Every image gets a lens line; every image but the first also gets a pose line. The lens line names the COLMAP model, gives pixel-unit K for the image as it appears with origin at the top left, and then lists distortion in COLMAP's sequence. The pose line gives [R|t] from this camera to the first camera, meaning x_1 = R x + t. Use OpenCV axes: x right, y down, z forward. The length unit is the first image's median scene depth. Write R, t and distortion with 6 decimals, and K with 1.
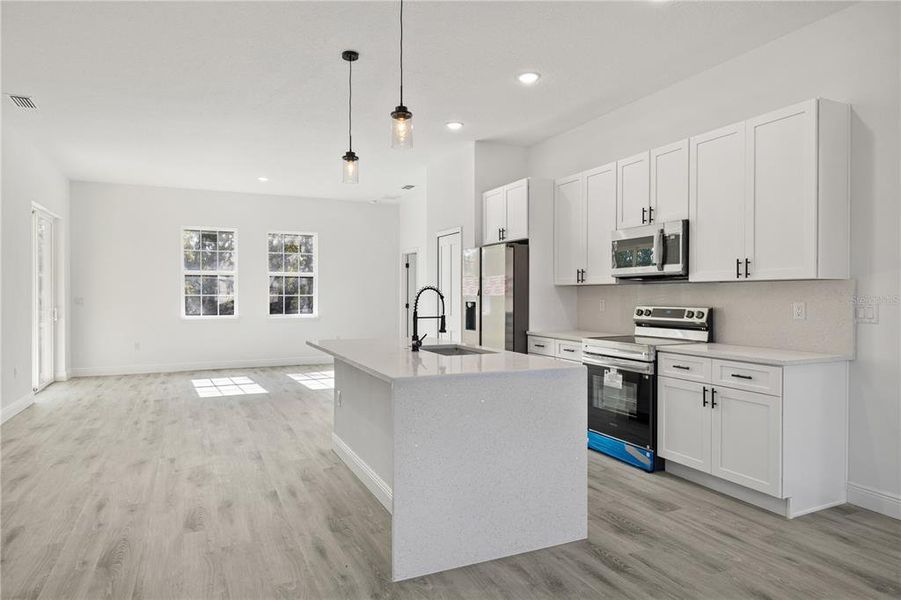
lens RADIAL K [[550.1, 0, 453.0], [0, 550.1, 303.2], [0, 0, 1]] dist [-0.006045, -0.000227]
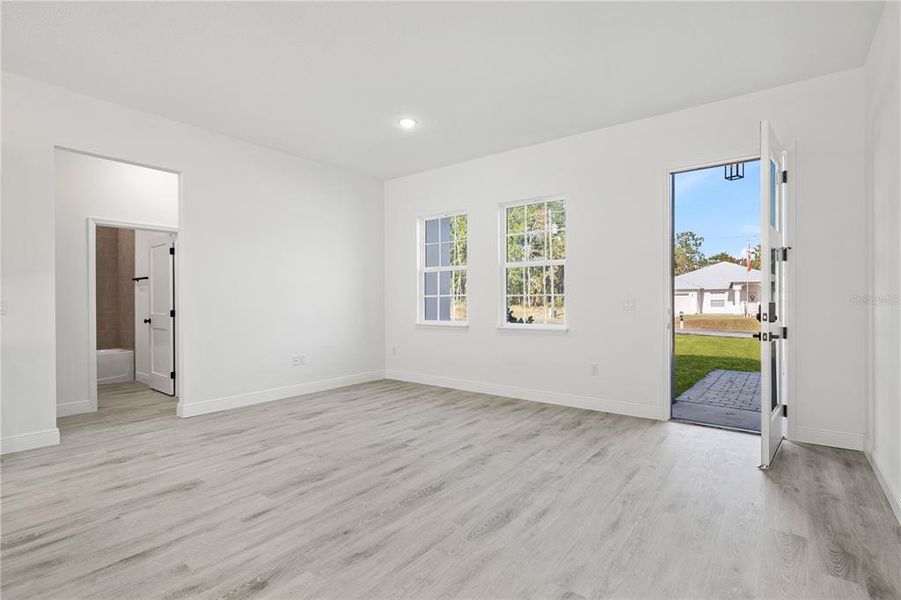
lens RADIAL K [[432.9, 0, 445.3], [0, 432.9, 302.5], [0, 0, 1]] dist [0.022998, 0.000092]
pose [[-0.445846, -0.006469, 0.895086, -0.407392], [0.013976, 0.999802, 0.014187, 0.005260], [-0.895001, 0.018835, -0.445667, 0.307729]]
